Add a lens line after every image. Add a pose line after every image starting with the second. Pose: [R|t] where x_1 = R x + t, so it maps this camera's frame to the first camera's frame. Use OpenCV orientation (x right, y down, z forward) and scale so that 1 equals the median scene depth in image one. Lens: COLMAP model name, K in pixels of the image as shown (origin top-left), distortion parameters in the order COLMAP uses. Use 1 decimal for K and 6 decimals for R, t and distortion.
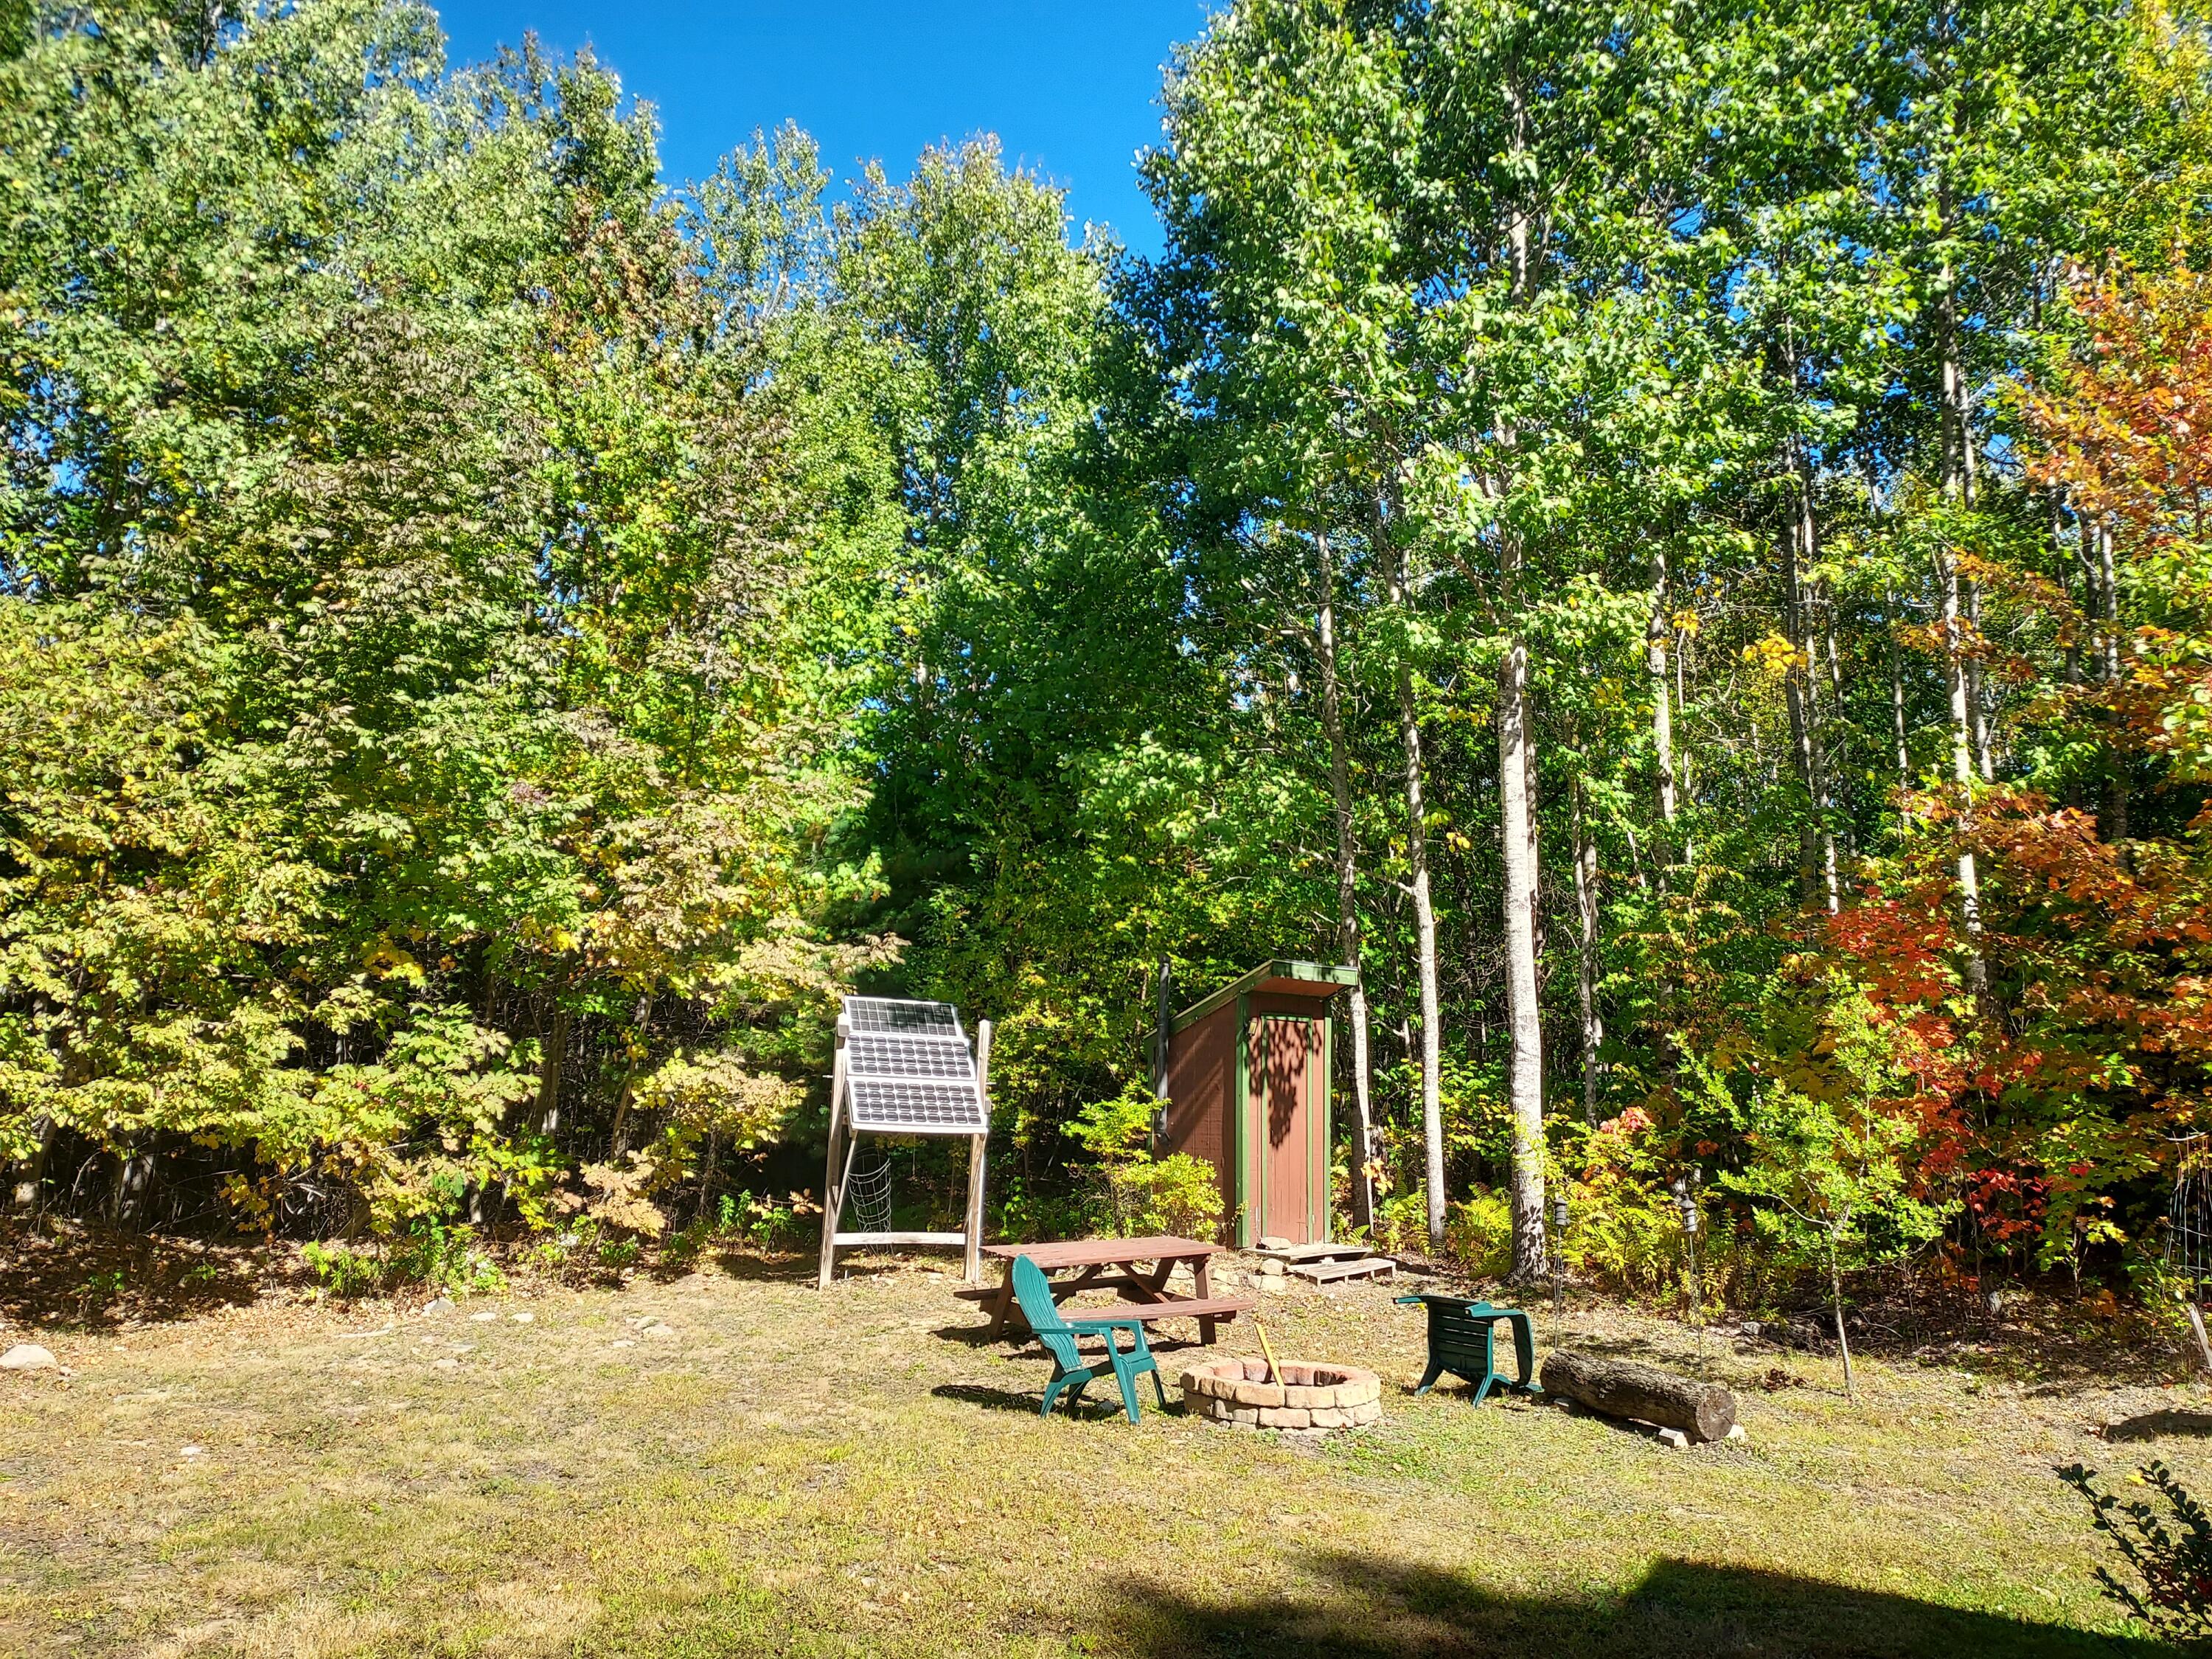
lens RADIAL K [[1581.1, 0, 1113.0], [0, 1581.1, 823.7], [0, 0, 1]] dist [0.006203, -0.002980]
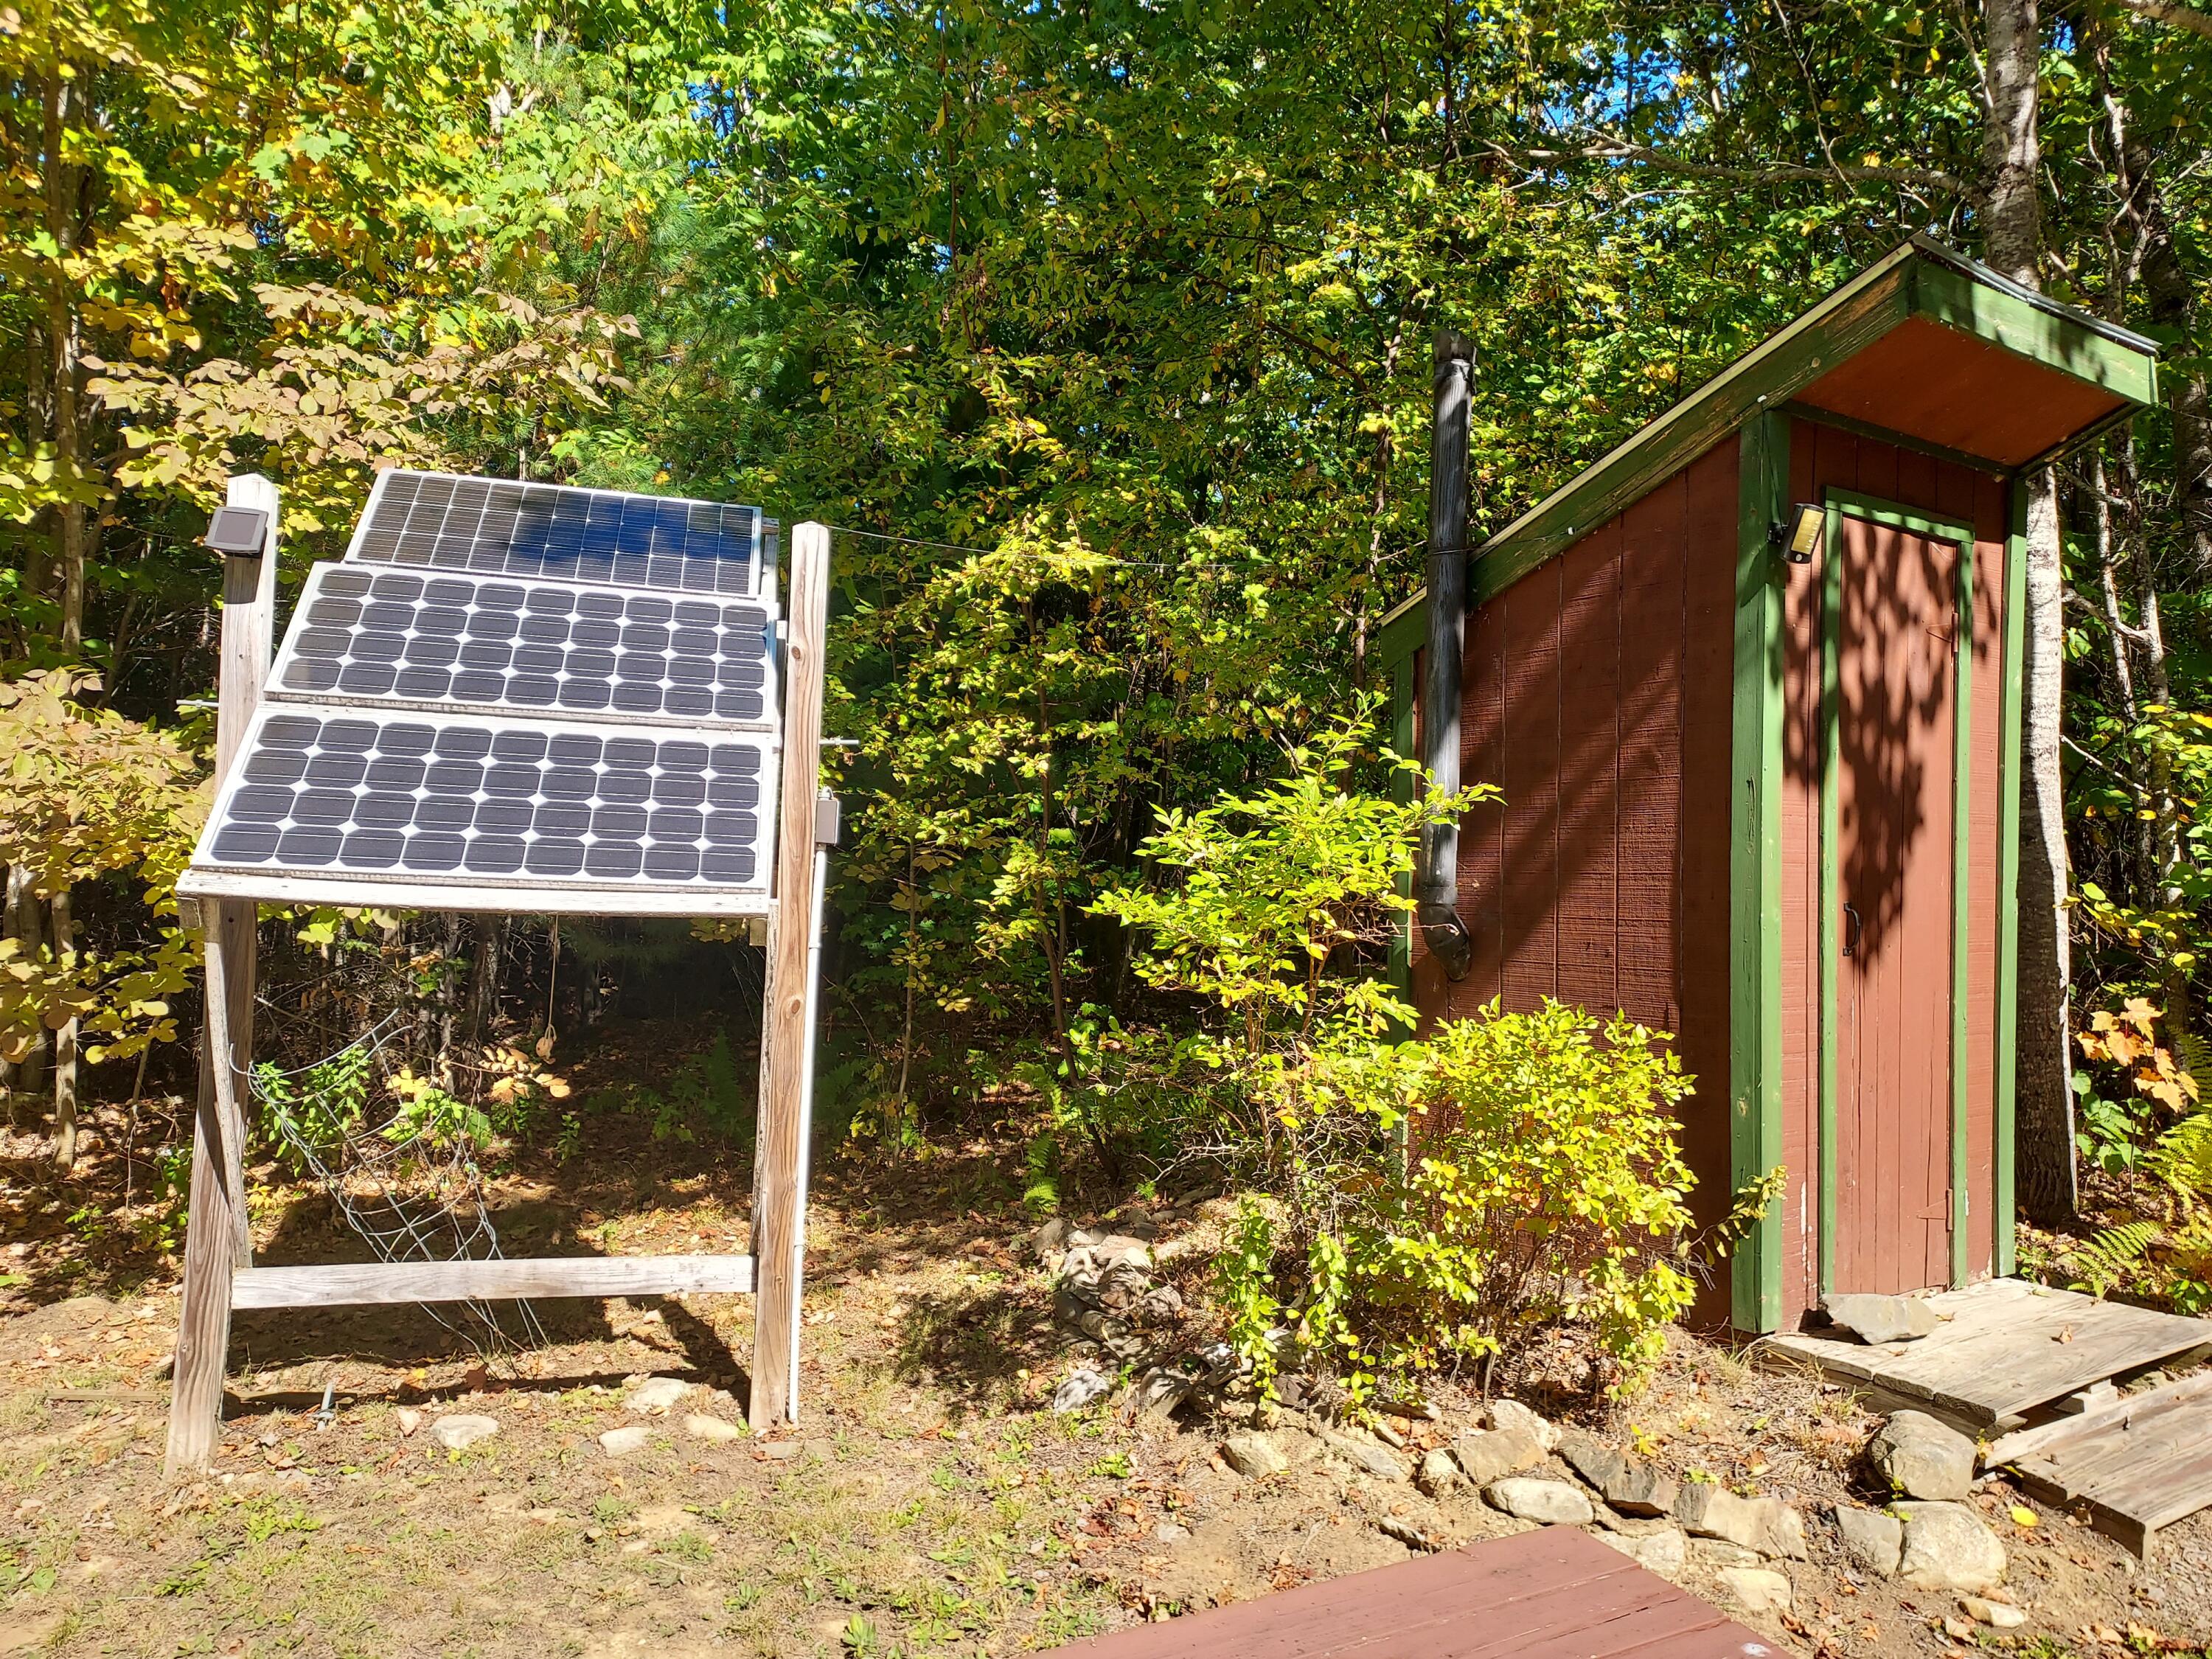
lens RADIAL K [[1581.1, 0, 1099.8], [0, 1581.1, 825.1], [0, 0, 1]] dist [0.006203, -0.002980]
pose [[0.987384, 0.000279, -0.158343, 0.014237], [0.022680, 0.989438, 0.143171, 0.141810], [0.156711, -0.144956, 0.976949, 0.739477]]
